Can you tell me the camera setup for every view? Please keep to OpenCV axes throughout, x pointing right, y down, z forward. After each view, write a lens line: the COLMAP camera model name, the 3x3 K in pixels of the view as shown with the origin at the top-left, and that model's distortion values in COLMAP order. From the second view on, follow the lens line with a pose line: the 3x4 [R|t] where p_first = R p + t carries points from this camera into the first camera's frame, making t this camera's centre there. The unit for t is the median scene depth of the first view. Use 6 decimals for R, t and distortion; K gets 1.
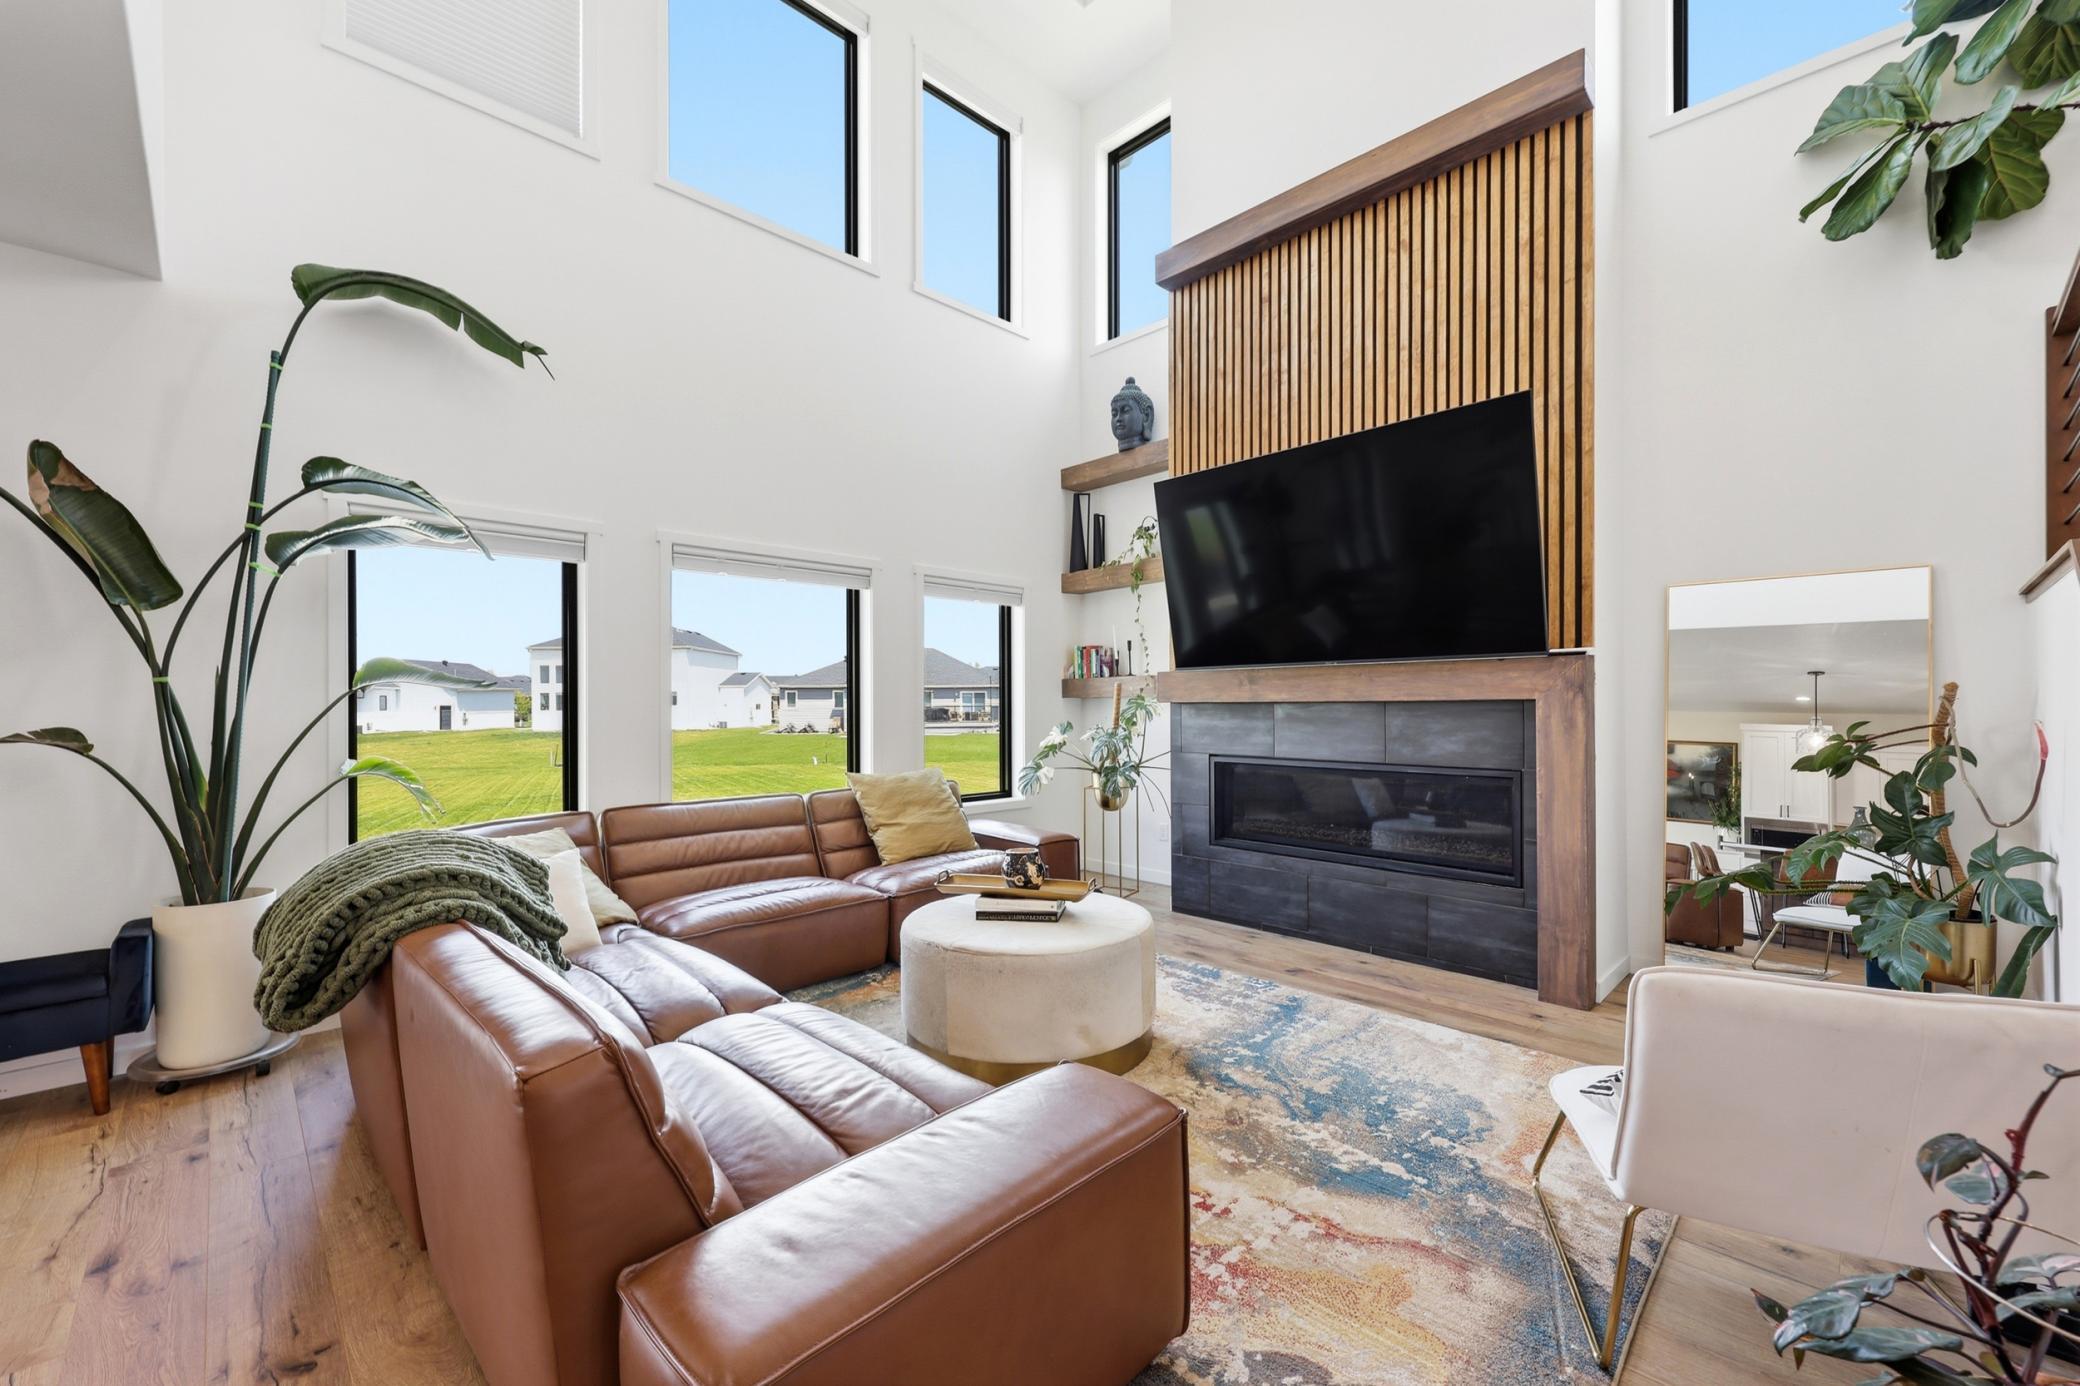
lens RADIAL K [[847.6, 0, 1041.1], [0, 847.6, 698.0], [0, 0, 1]] dist [0.000066, 0.000222]
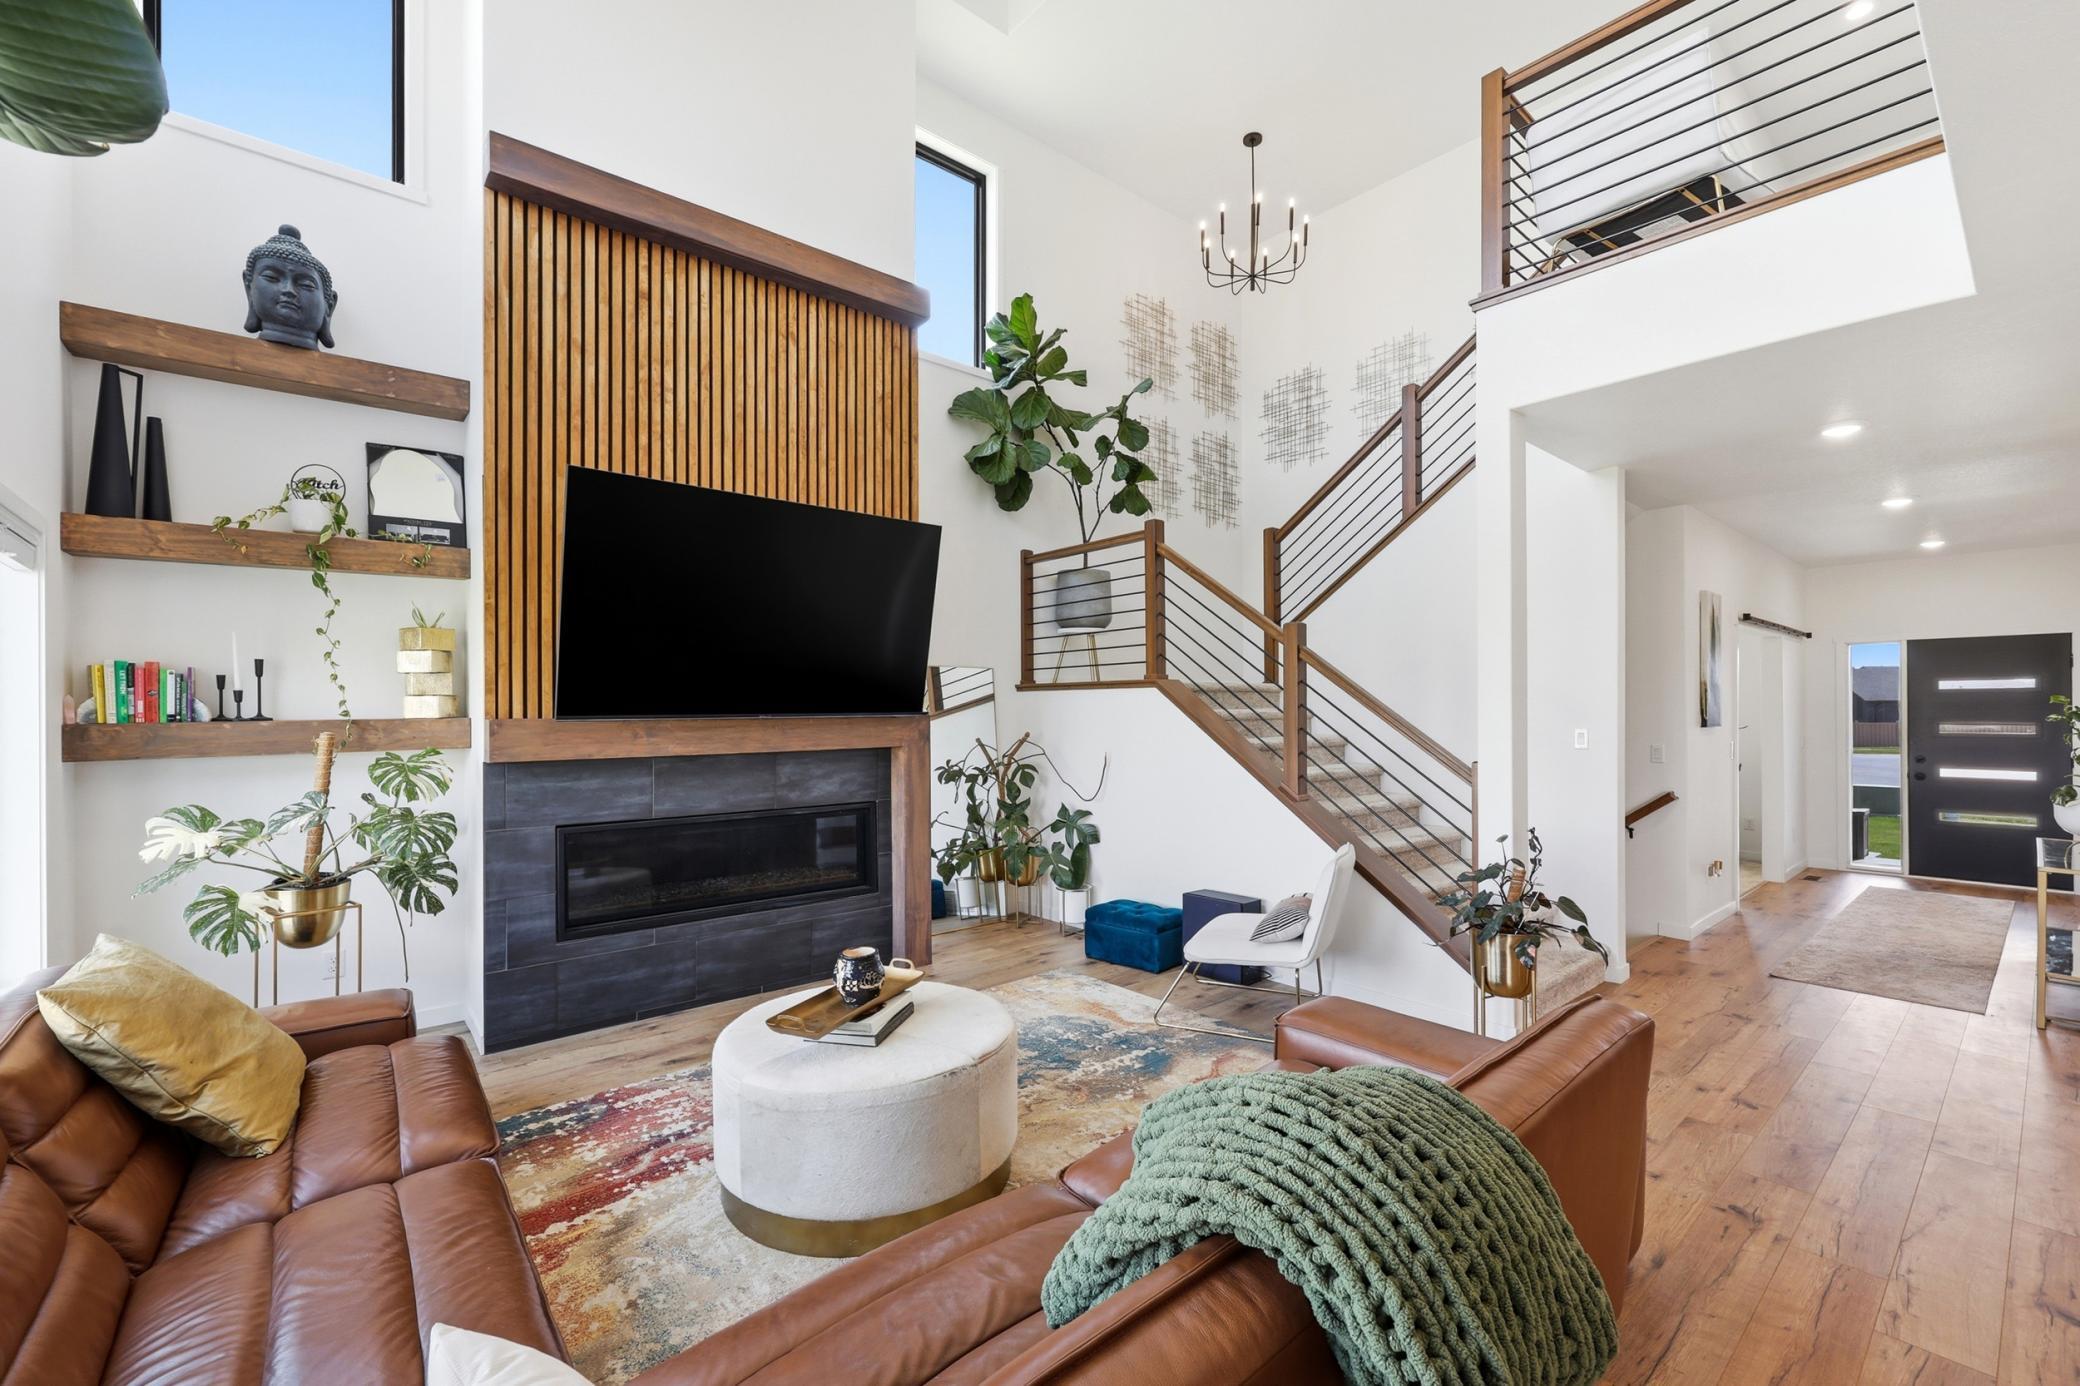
lens RADIAL K [[879.3, 0, 1046.9], [0, 879.3, 706.2], [0, 0, 1]] dist [0.000884, 0.000083]
pose [[0.054514, 0.006278, 0.998493, -0.477472], [-0.003465, 0.999975, -0.006098, -0.032909], [-0.998507, -0.003127, 0.054535, 0.414656]]
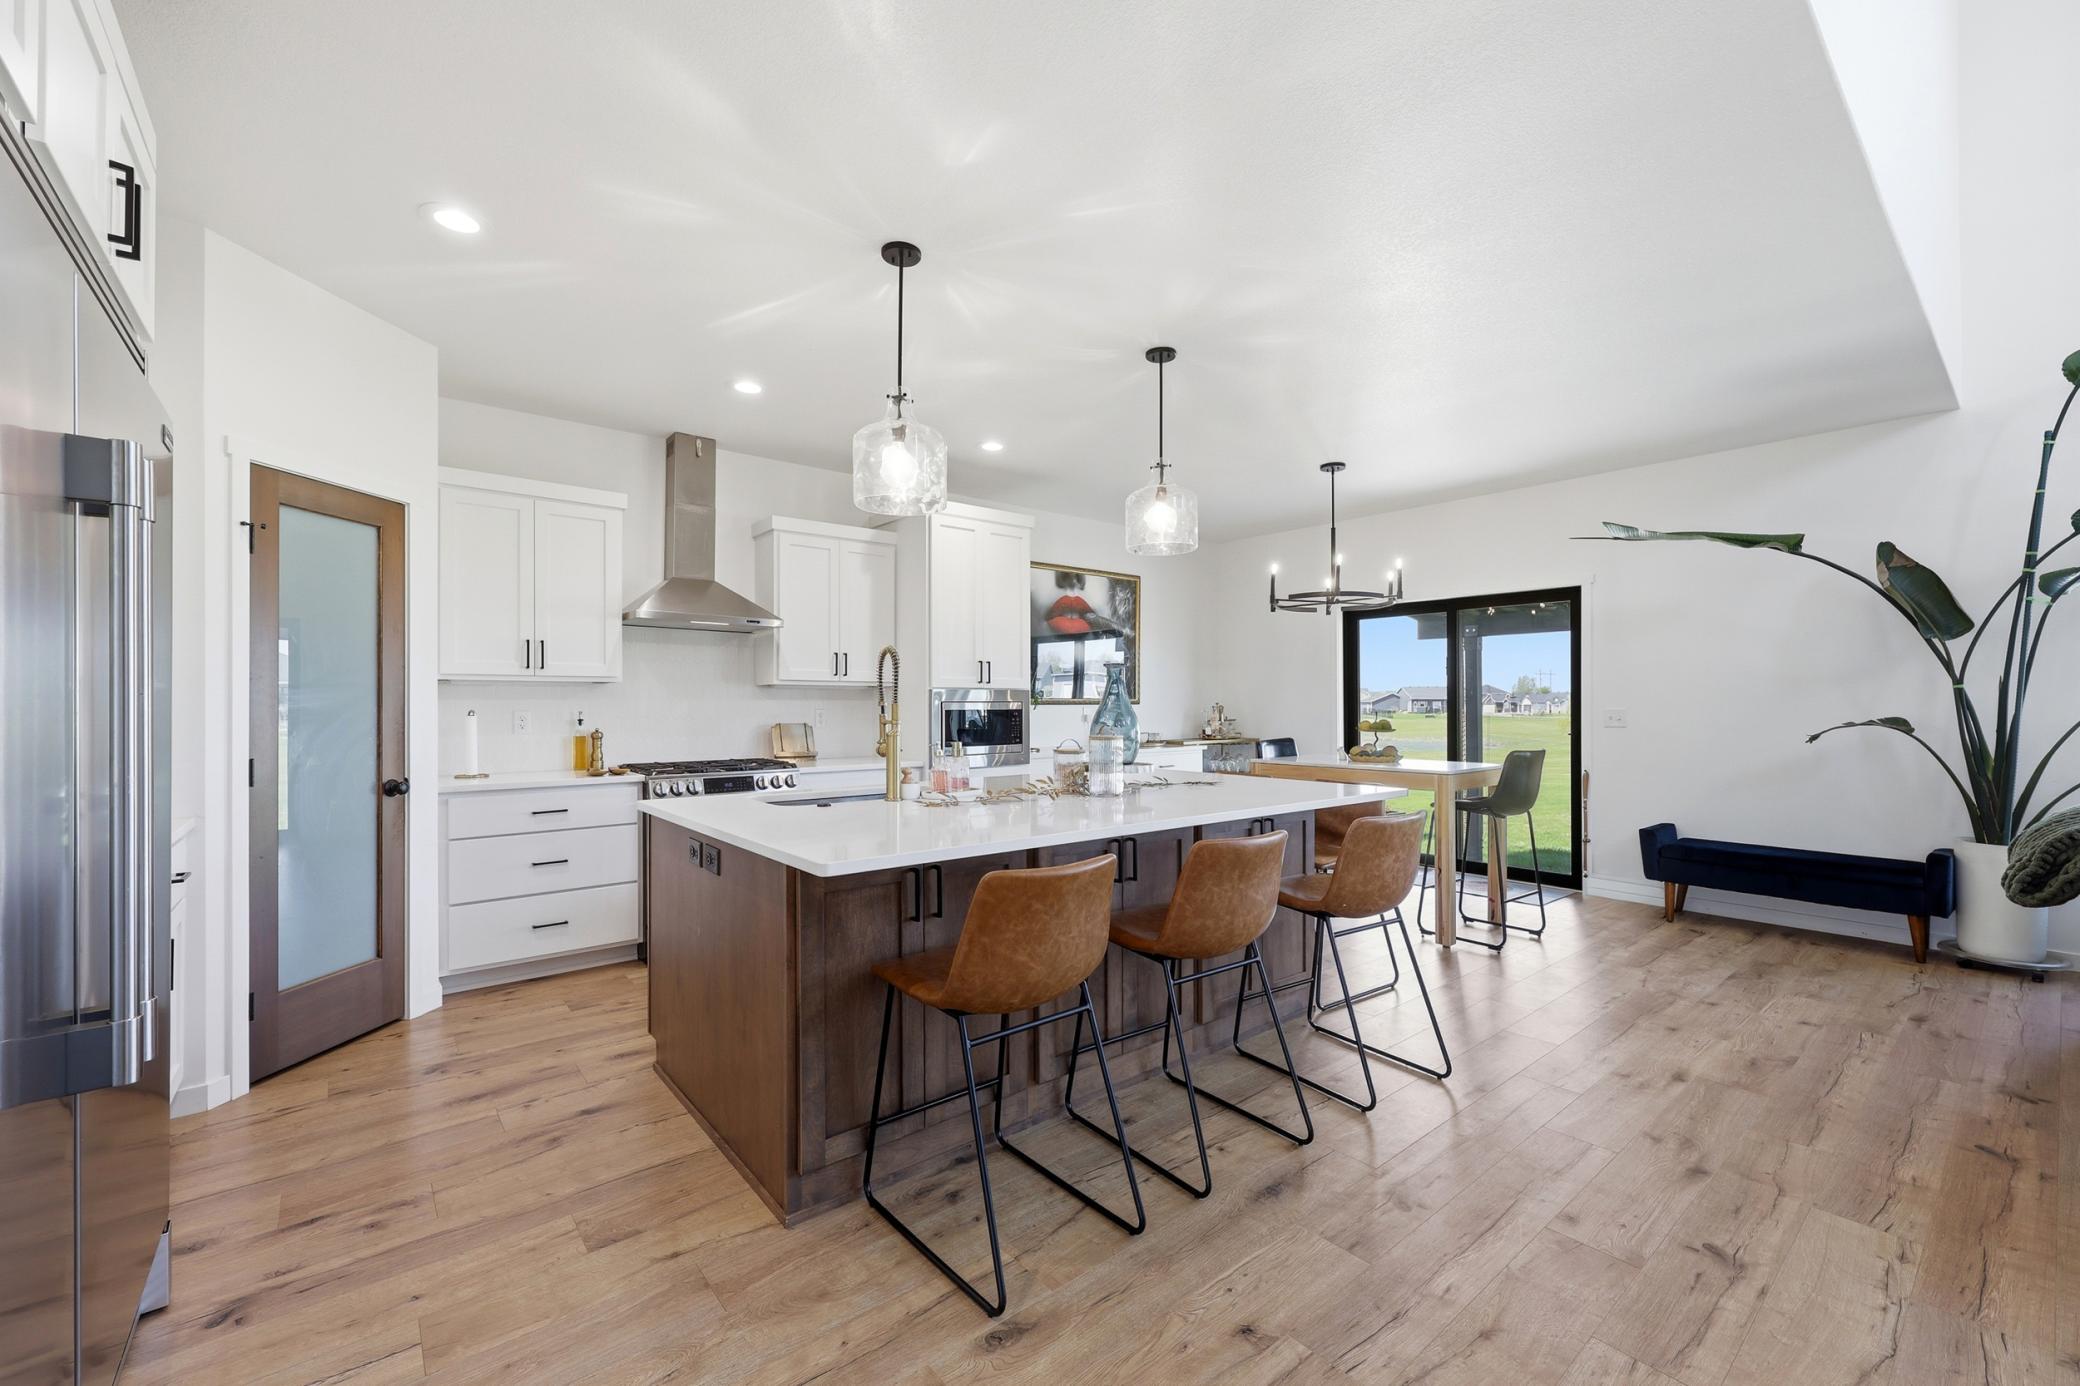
lens RADIAL K [[847.6, 0, 1041.1], [0, 847.6, 698.0], [0, 0, 1]] dist [0.000066, 0.000222]
pose [[-0.078914, 0.000591, -0.996881, 0.566660], [0.004446, 0.999990, 0.000241, -0.009302], [0.996872, -0.004413, -0.078916, -0.481563]]
